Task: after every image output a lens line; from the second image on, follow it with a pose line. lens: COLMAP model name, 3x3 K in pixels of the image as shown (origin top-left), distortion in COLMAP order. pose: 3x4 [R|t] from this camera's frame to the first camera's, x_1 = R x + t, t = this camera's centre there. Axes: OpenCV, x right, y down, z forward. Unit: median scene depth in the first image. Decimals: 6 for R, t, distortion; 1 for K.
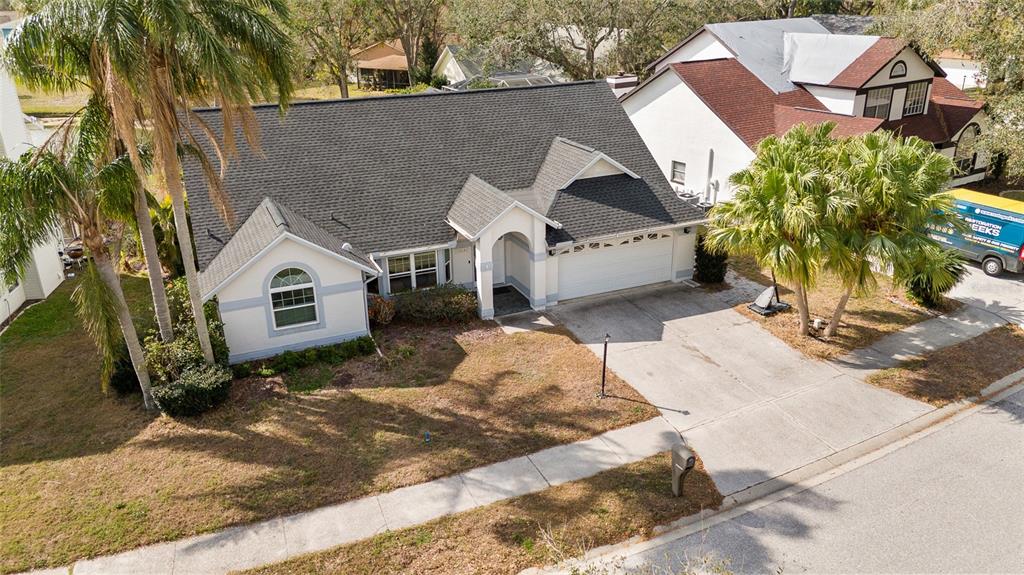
lens RADIAL K [[763.8, 0, 512.0], [0, 763.8, 287.5], [0, 0, 1]] dist [0.024007, -0.003459]
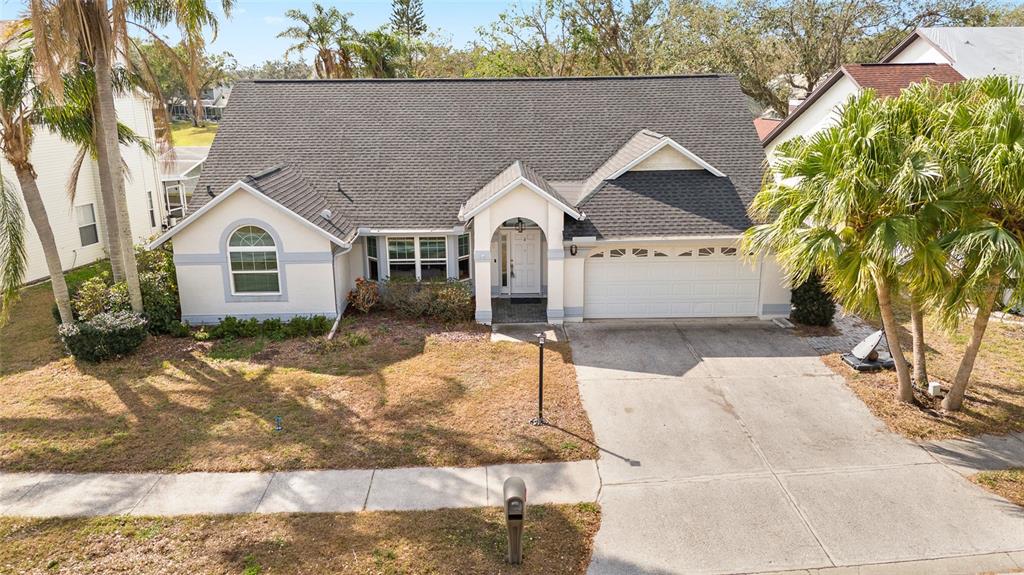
lens RADIAL K [[763.8, 0, 512.0], [0, 763.8, 287.5], [0, 0, 1]] dist [0.024007, -0.003459]
pose [[0.924495, 0.106315, -0.366070, 0.299637], [-0.146044, 0.985831, -0.082519, 0.068562], [0.352109, 0.129751, 0.926922, 0.263629]]
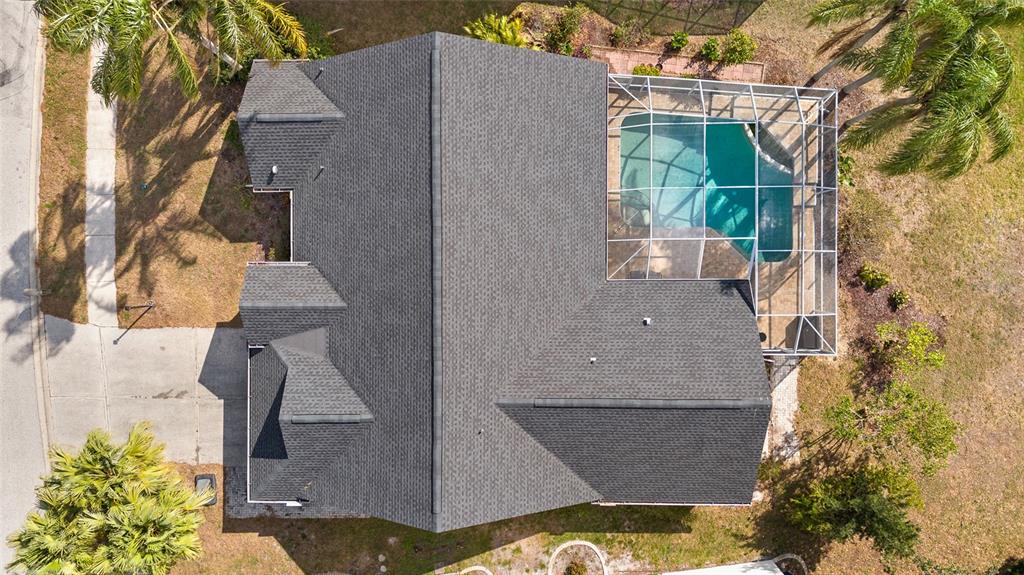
lens RADIAL K [[763.8, 0, 512.0], [0, 763.8, 287.5], [0, 0, 1]] dist [0.024007, -0.003459]
pose [[-0.396602, 0.916123, 0.058526, -0.260431], [-0.294650, -0.187420, 0.937046, -1.339515], [0.869418, 0.354390, 0.344267, 0.942232]]
